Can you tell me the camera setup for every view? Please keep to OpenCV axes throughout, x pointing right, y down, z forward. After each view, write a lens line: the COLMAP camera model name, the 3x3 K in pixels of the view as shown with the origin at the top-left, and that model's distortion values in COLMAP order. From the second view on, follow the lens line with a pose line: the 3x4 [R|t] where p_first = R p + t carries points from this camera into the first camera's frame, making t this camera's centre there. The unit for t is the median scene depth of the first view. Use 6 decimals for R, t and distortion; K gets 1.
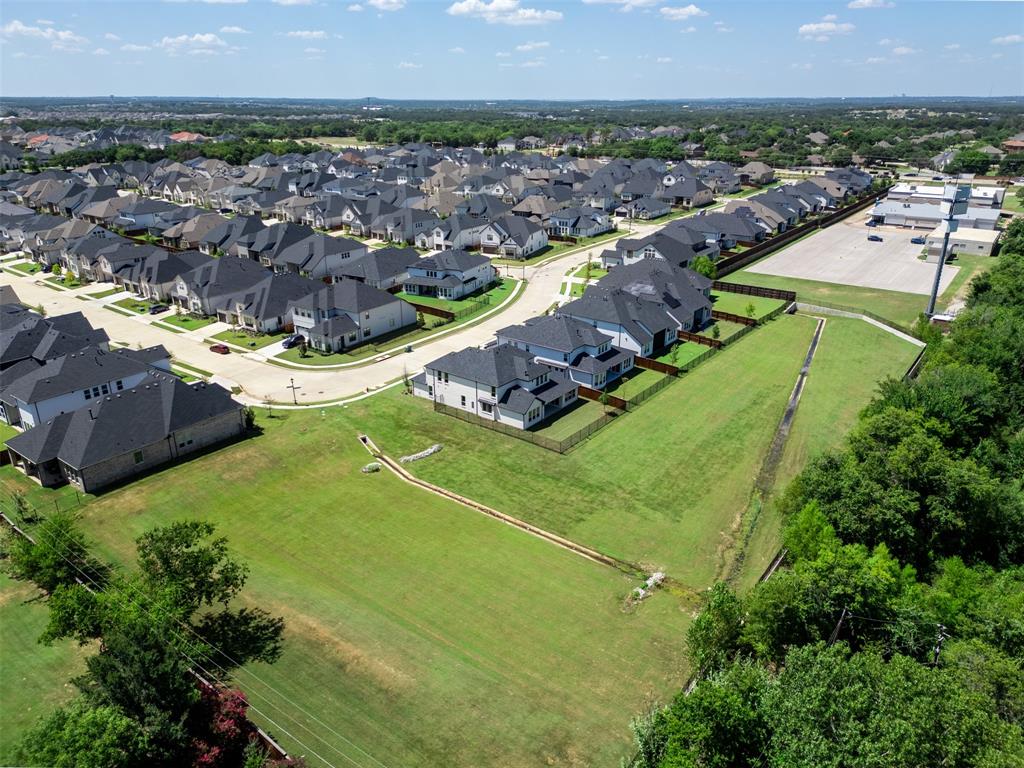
lens RADIAL K [[715.9, 0, 512.0], [0, 715.9, 384.0], [0, 0, 1]] dist [0.078497, -0.084688]
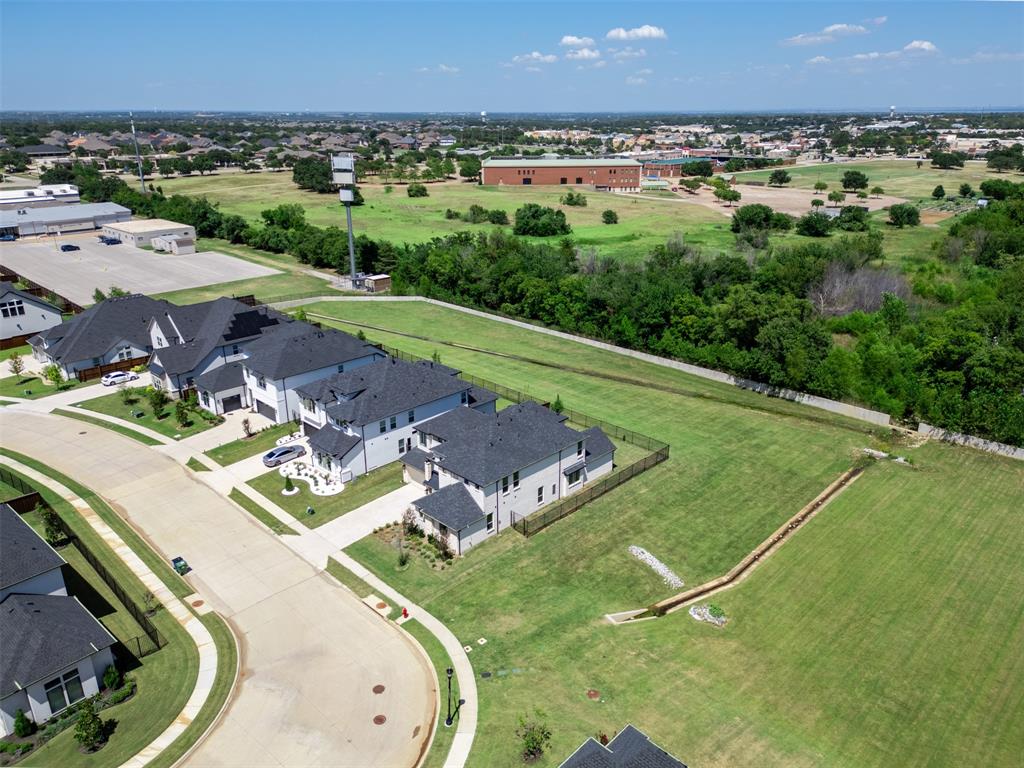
lens RADIAL K [[715.9, 0, 512.0], [0, 715.9, 384.0], [0, 0, 1]] dist [0.078497, -0.084688]
pose [[0.130107, -0.351105, 0.927252, -0.482487], [0.366725, 0.885922, 0.283999, -0.195249], [-0.921187, 0.303096, 0.244024, 0.640102]]
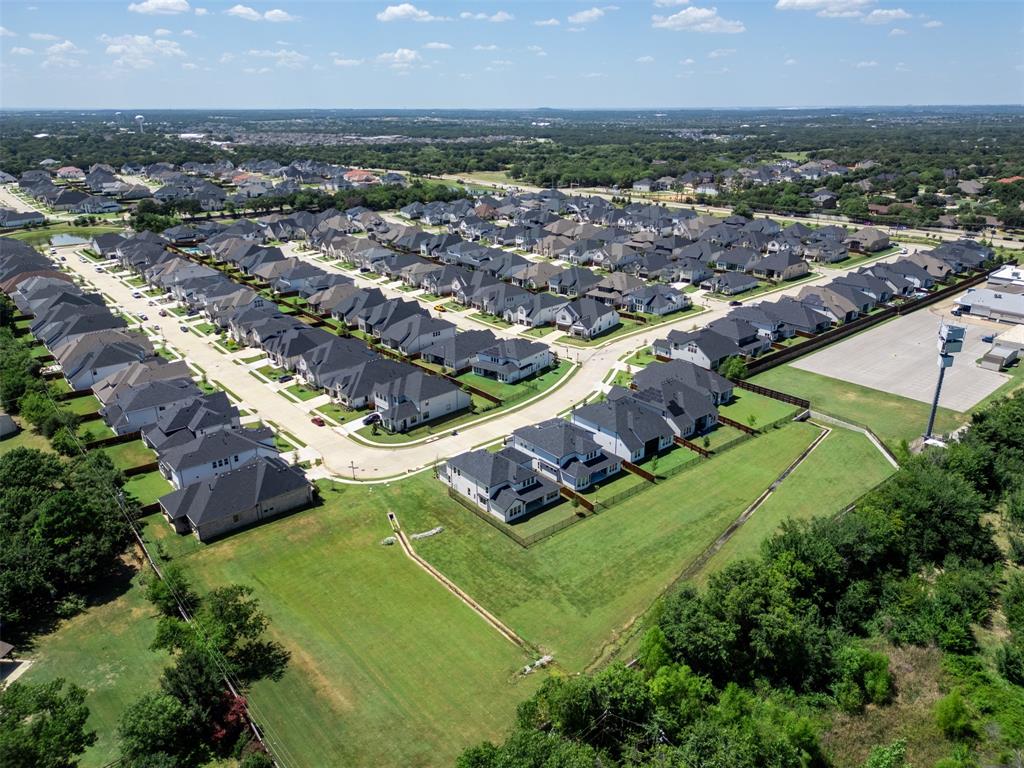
lens RADIAL K [[715.9, 0, 512.0], [0, 715.9, 384.0], [0, 0, 1]] dist [0.078497, -0.084688]
pose [[0.974832, 0.074094, -0.210270, 0.207150], [-0.075655, 0.997134, 0.000620, -0.138414], [0.209714, 0.015304, 0.977643, -0.209917]]
